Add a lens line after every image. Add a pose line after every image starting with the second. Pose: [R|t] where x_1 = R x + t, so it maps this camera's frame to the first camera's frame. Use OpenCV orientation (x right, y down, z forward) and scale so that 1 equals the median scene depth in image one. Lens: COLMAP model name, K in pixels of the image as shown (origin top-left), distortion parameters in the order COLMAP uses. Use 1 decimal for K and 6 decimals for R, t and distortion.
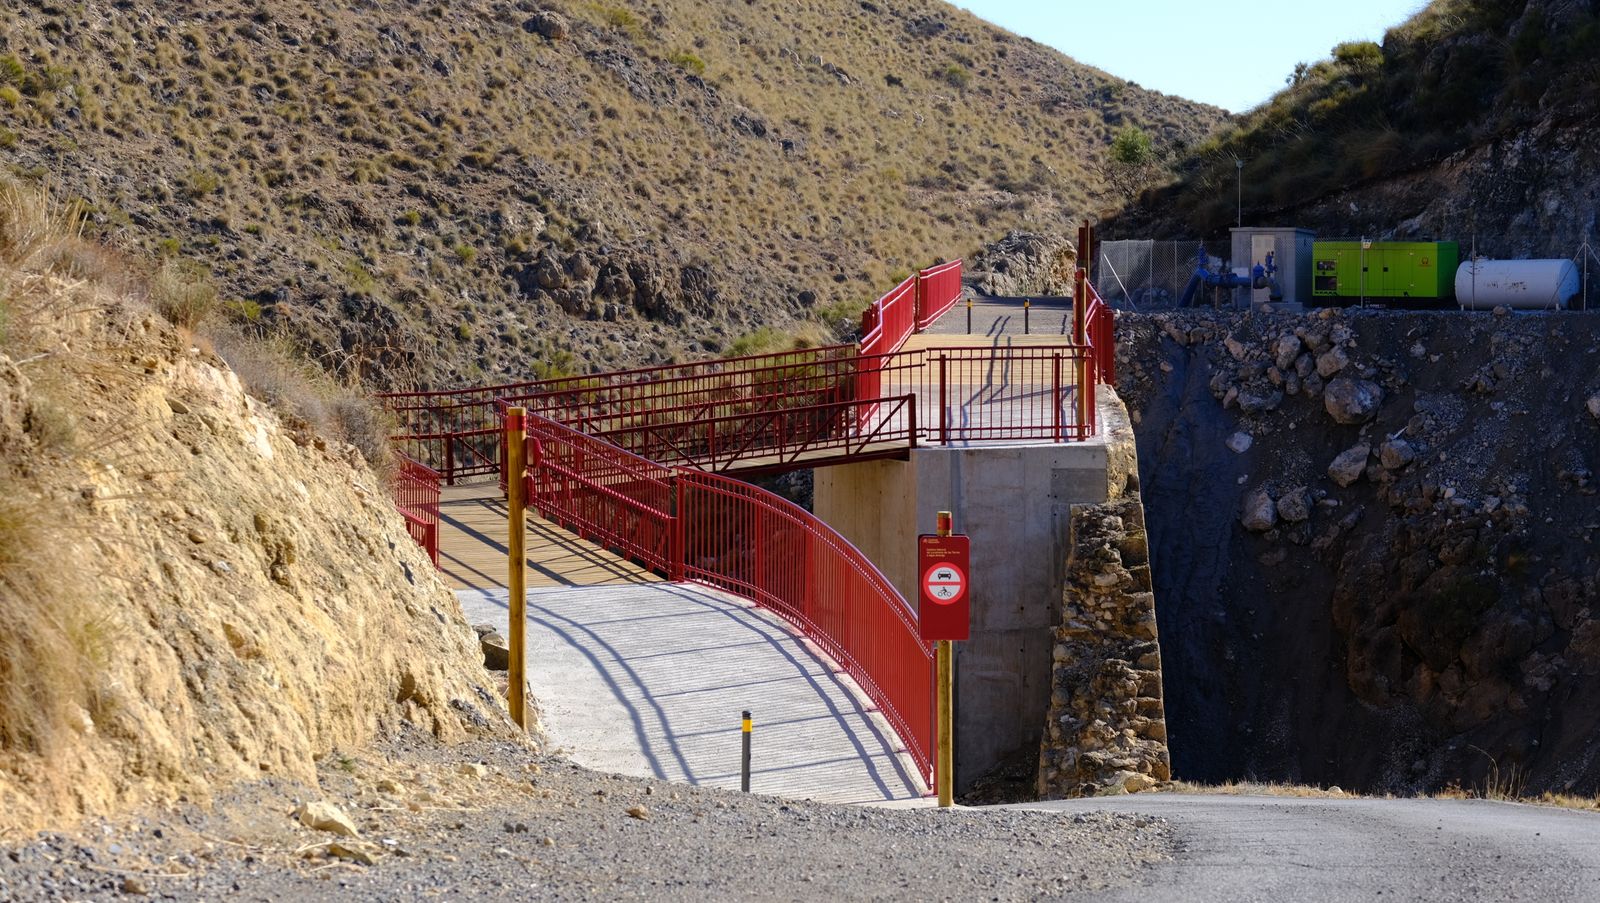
lens RADIAL K [[9855.3, 0, 799.9], [0, 9855.3, 451.0], [0, 0, 1]] dist [0.393130, 0.000000]
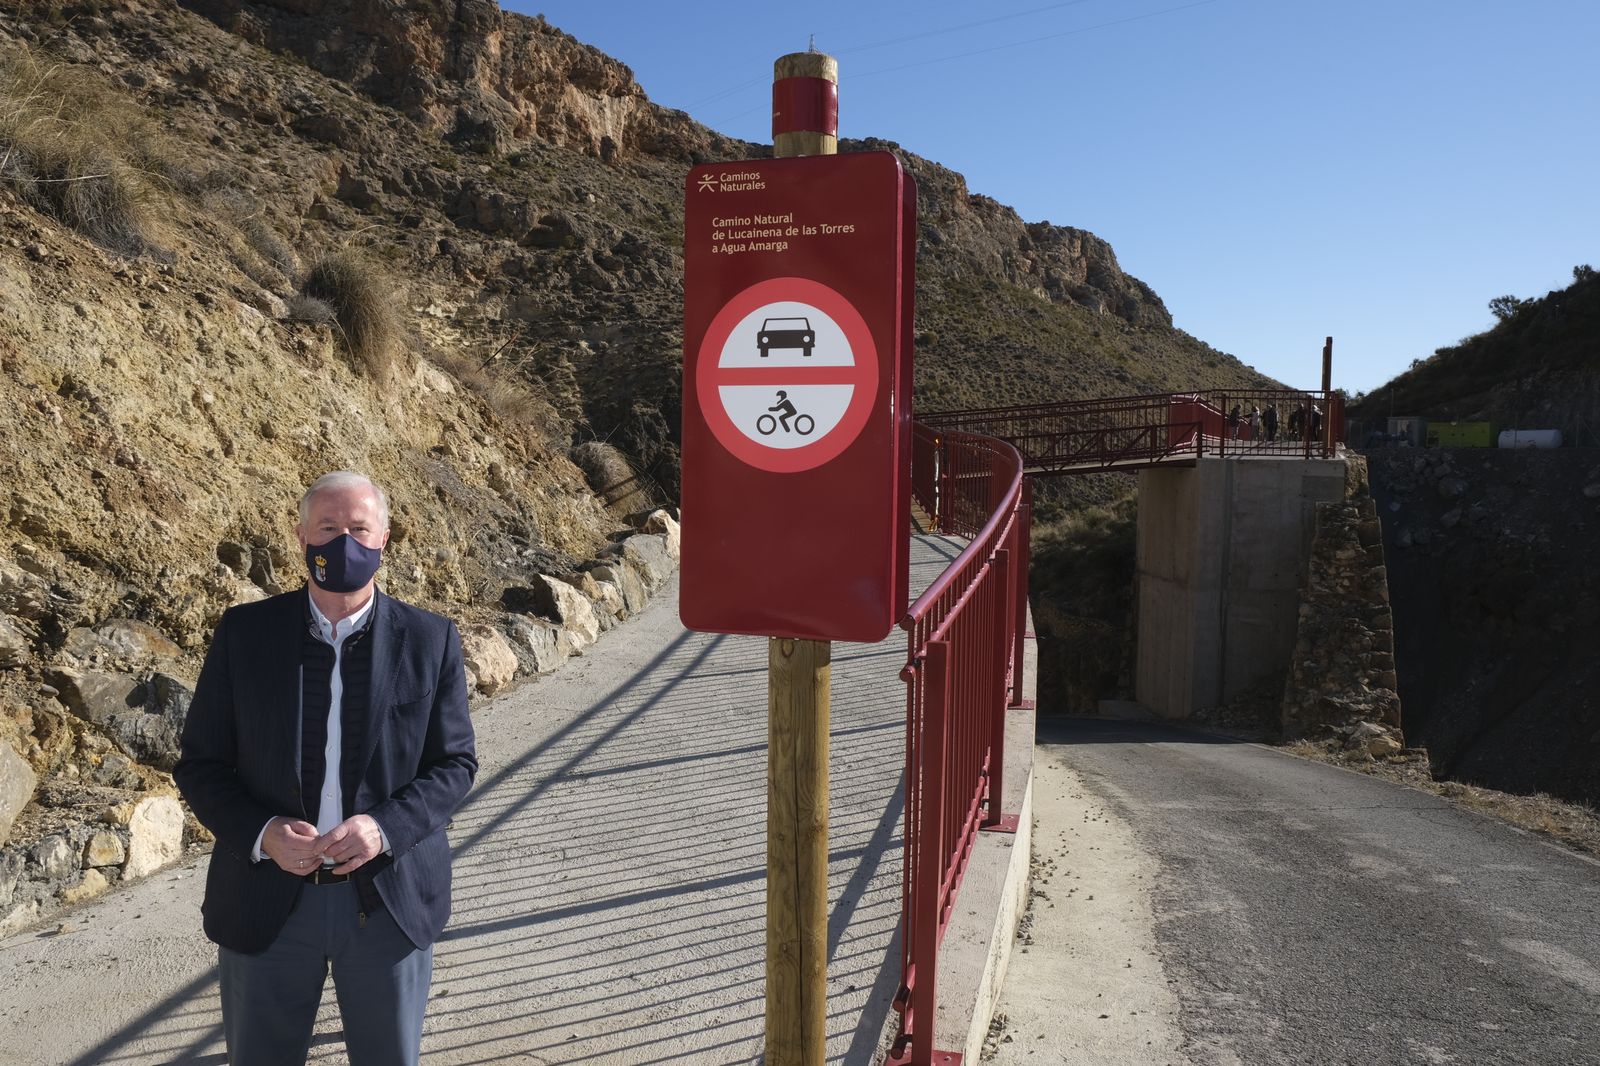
lens RADIAL K [[1255.5, 0, 812.6], [0, 1255.5, 540.4], [0, 0, 1]] dist [-0.037188, 0.025563]
pose [[0.940209, 0.035082, -0.338785, 0.018045], [-0.038582, 0.999249, -0.003601, 0.012508], [0.338405, 0.016457, 0.940857, 0.712379]]
